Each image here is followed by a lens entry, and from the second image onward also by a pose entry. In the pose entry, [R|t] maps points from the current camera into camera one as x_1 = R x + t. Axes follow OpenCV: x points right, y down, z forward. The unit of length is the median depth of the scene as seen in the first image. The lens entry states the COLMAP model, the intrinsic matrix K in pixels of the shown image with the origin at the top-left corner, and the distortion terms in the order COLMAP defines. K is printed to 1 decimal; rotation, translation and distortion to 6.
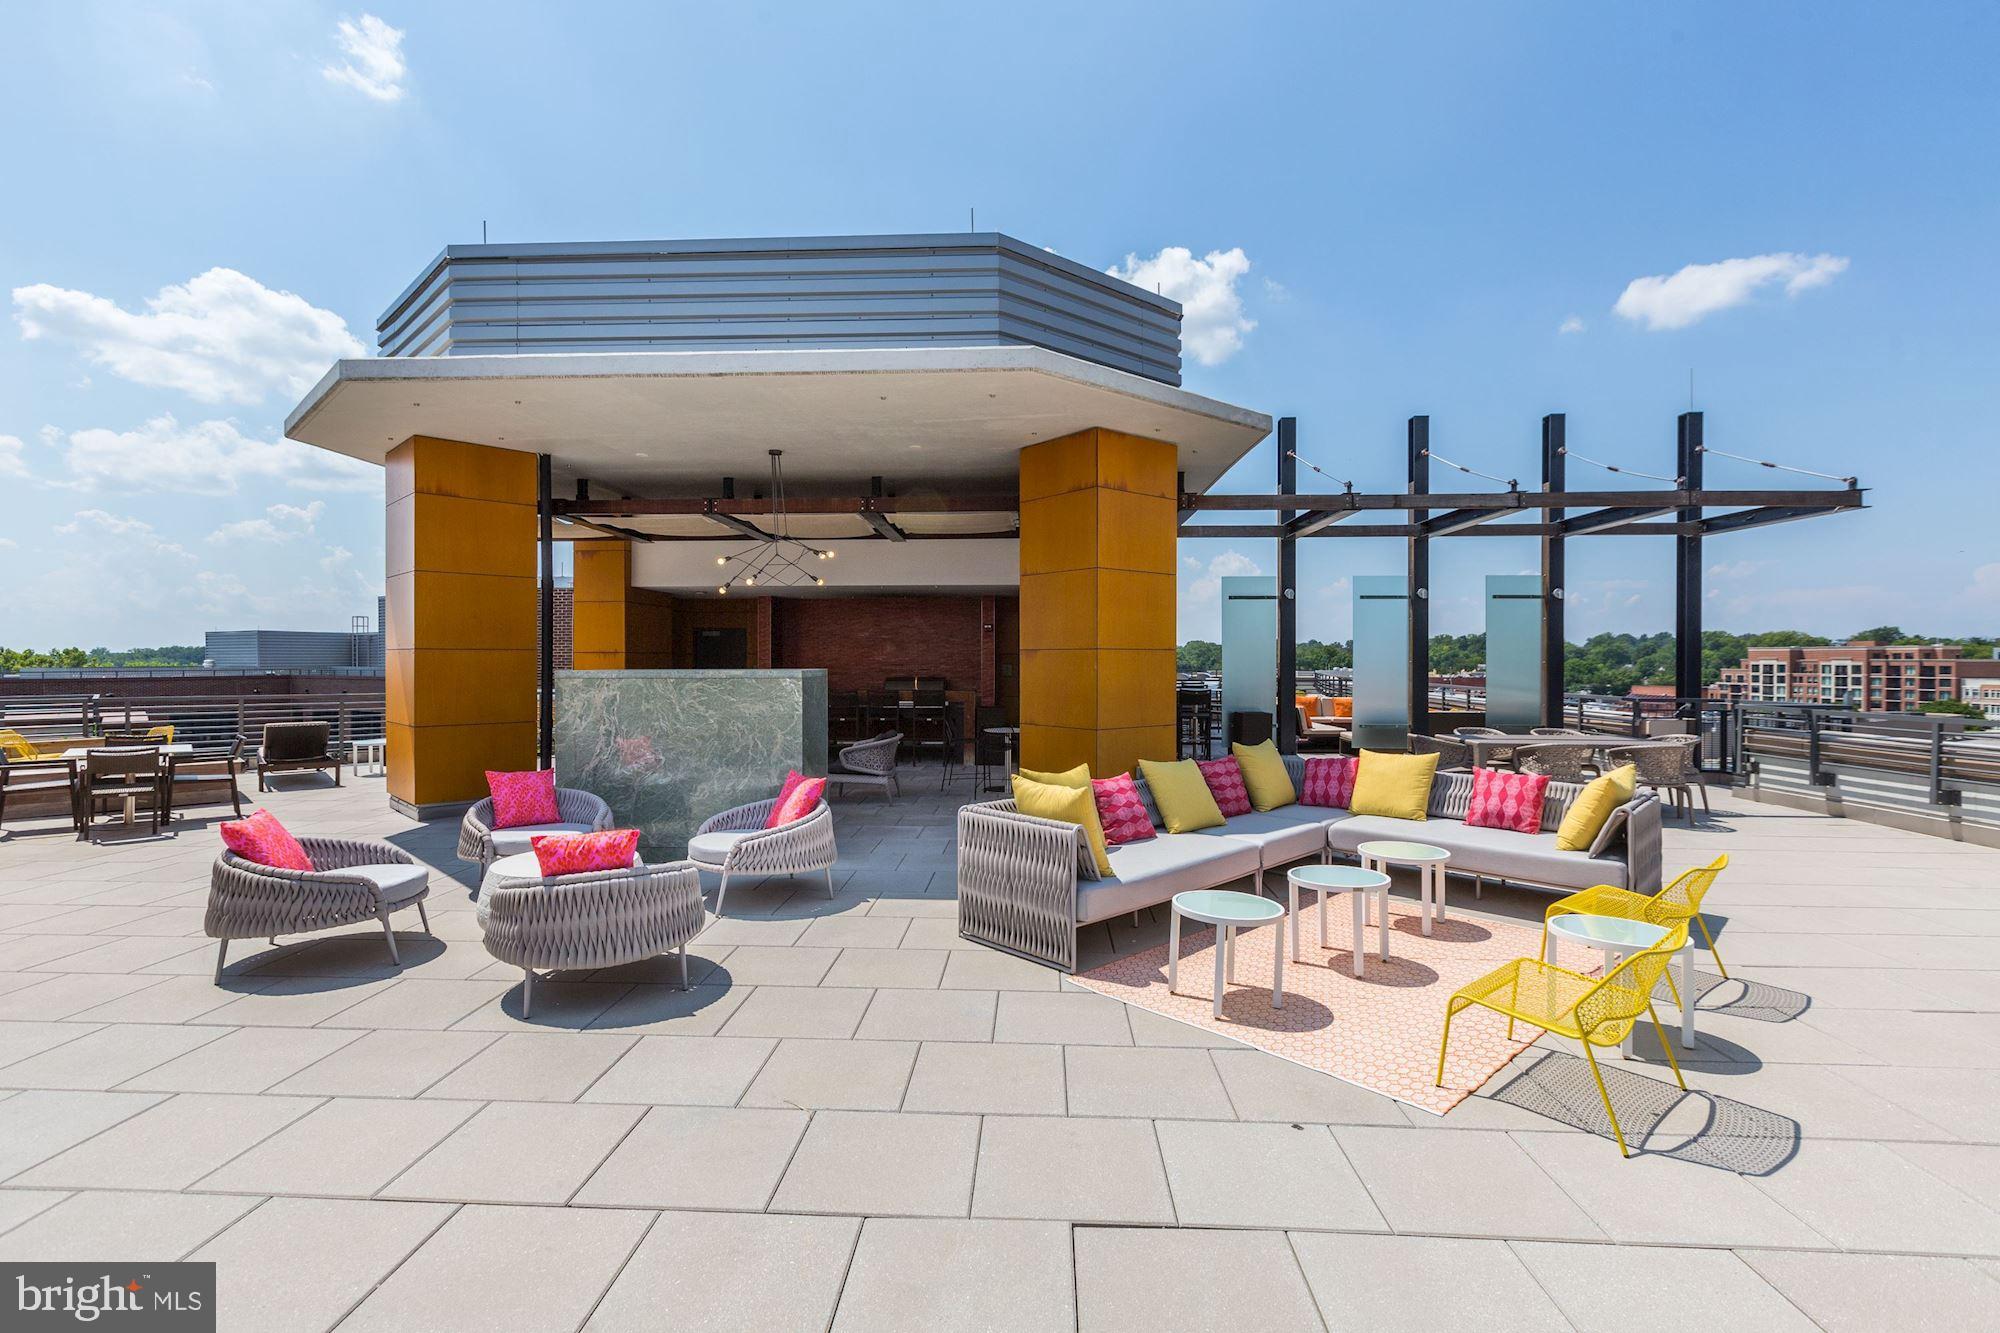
lens RADIAL K [[918.2, 0, 988.8], [0, 918.2, 659.0], [0, 0, 1]] dist [-0.000646, -0.000072]
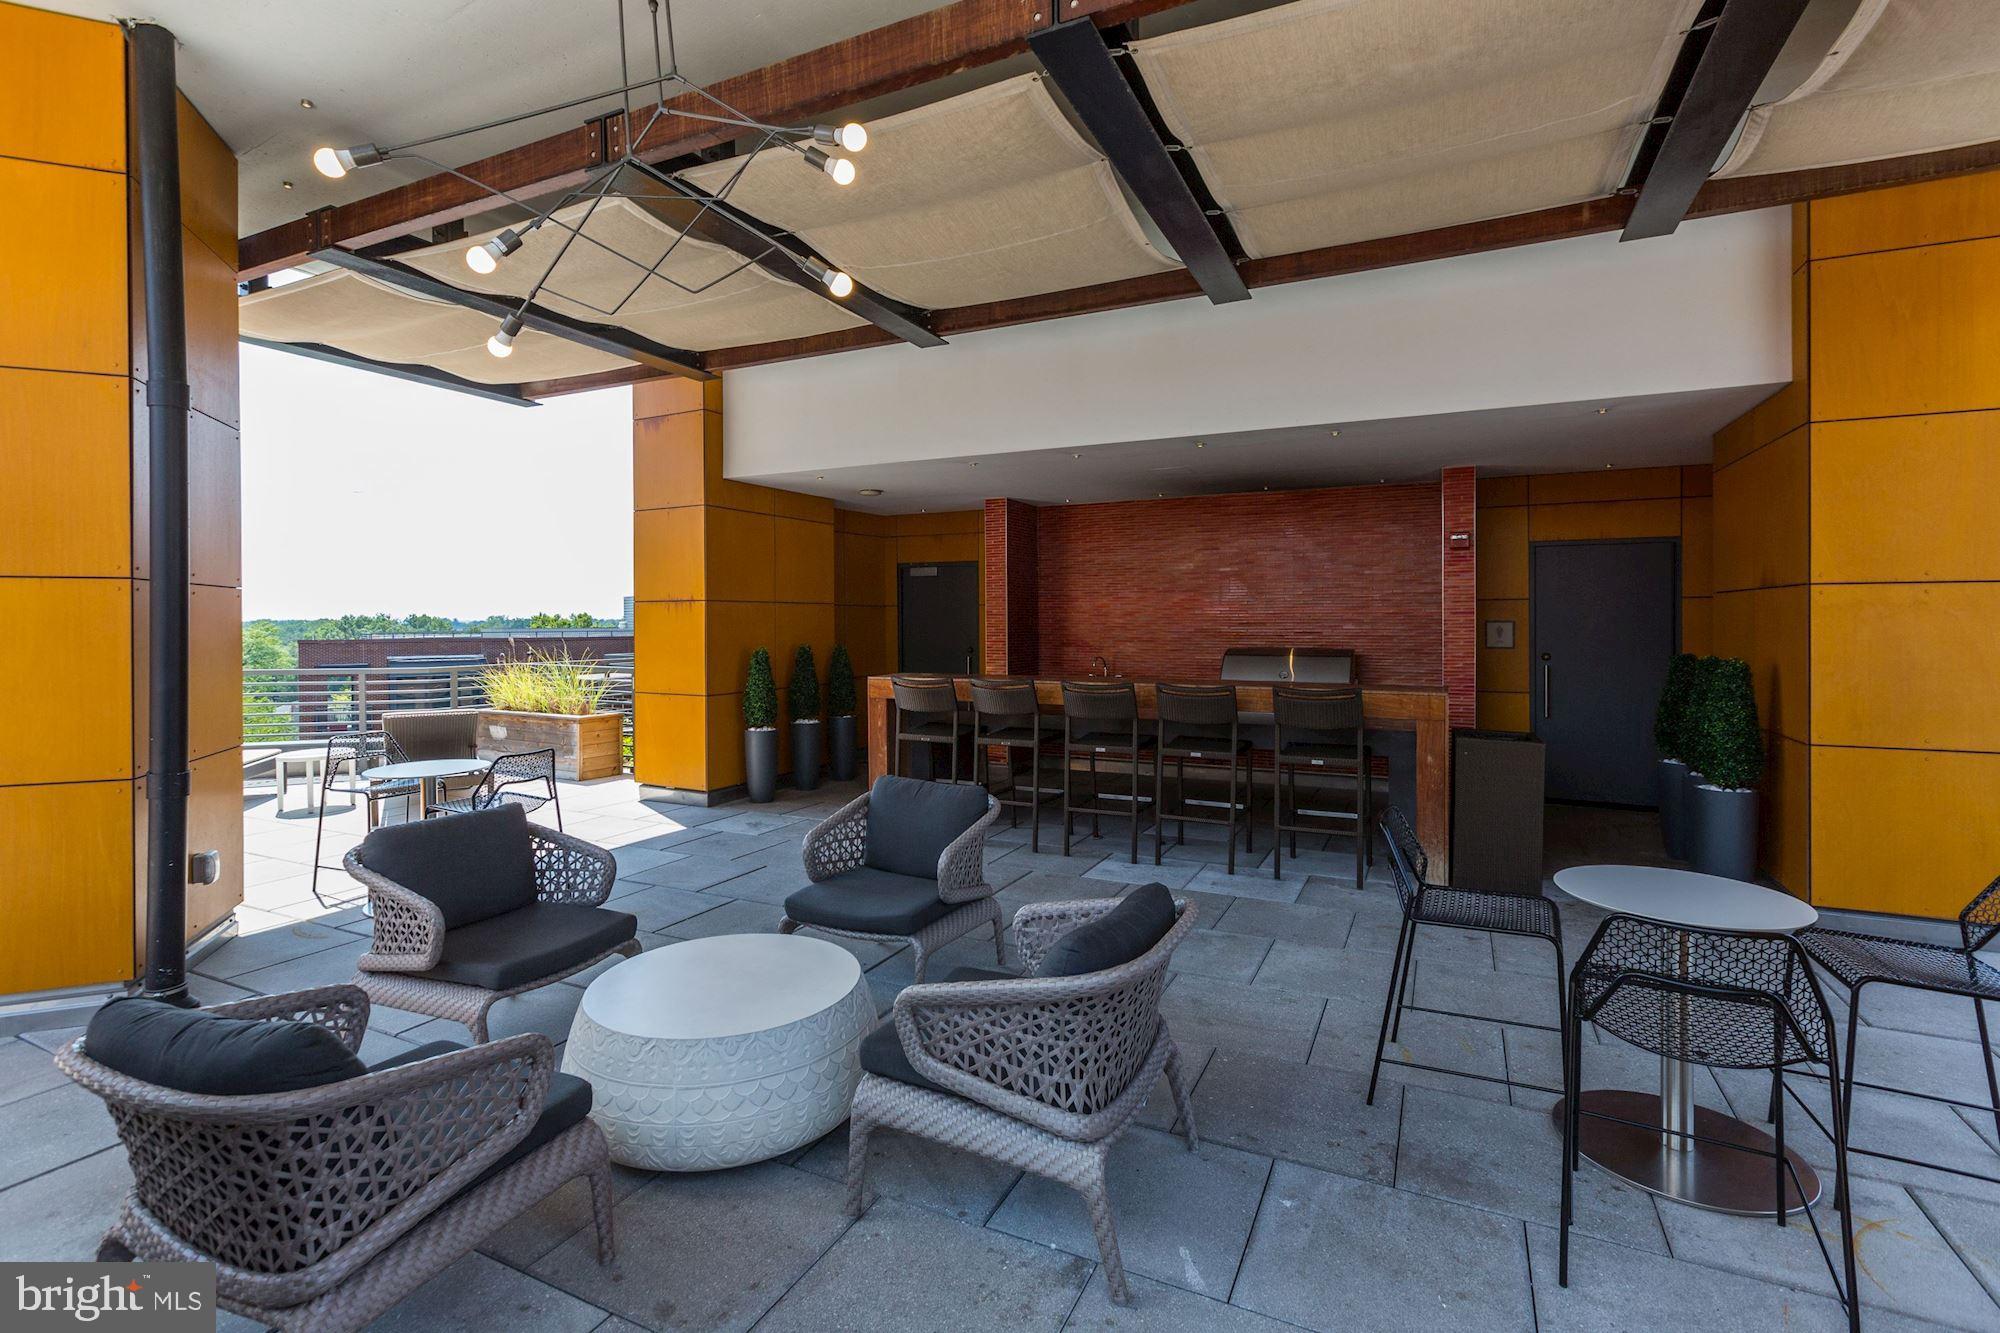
lens RADIAL K [[900.8, 0, 995.5], [0, 900.8, 637.7], [0, 0, 1]] dist [-0.002631, -0.001299]
pose [[0.917226, 0.002866, -0.398356, -0.048028], [0.005398, 0.999793, 0.019622, 0.005073], [0.398330, -0.020148, 0.917021, 0.753580]]
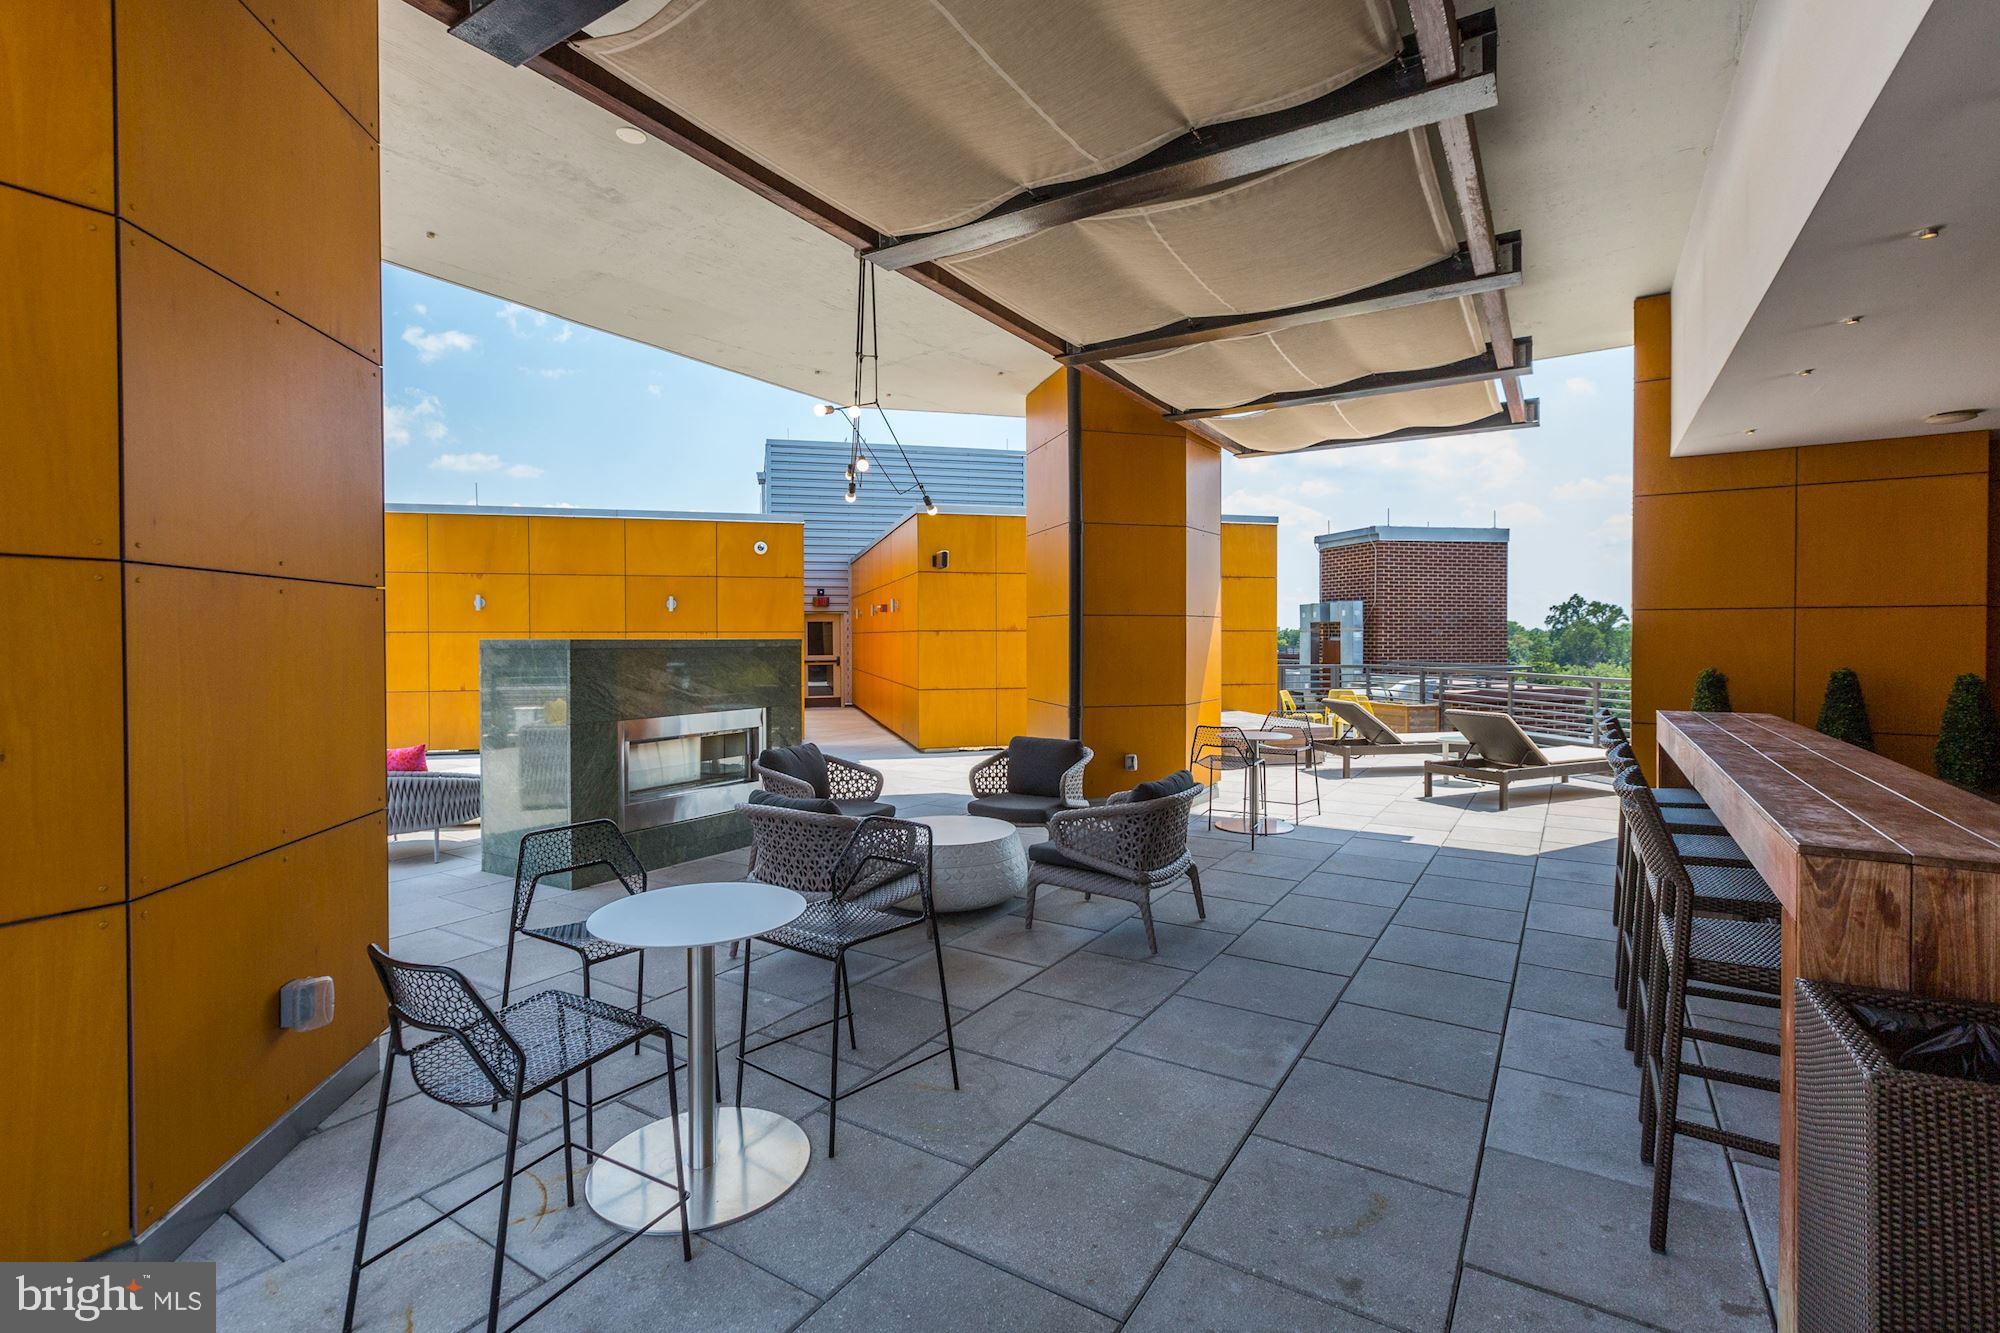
lens RADIAL K [[918.2, 0, 988.8], [0, 918.2, 659.0], [0, 0, 1]] dist [-0.000646, -0.000072]
pose [[-0.491053, 0.015137, -0.870998, 0.184106], [0.001390, 0.999861, 0.016594, 0.008882], [0.871129, 0.006938, -0.491006, 1.206551]]
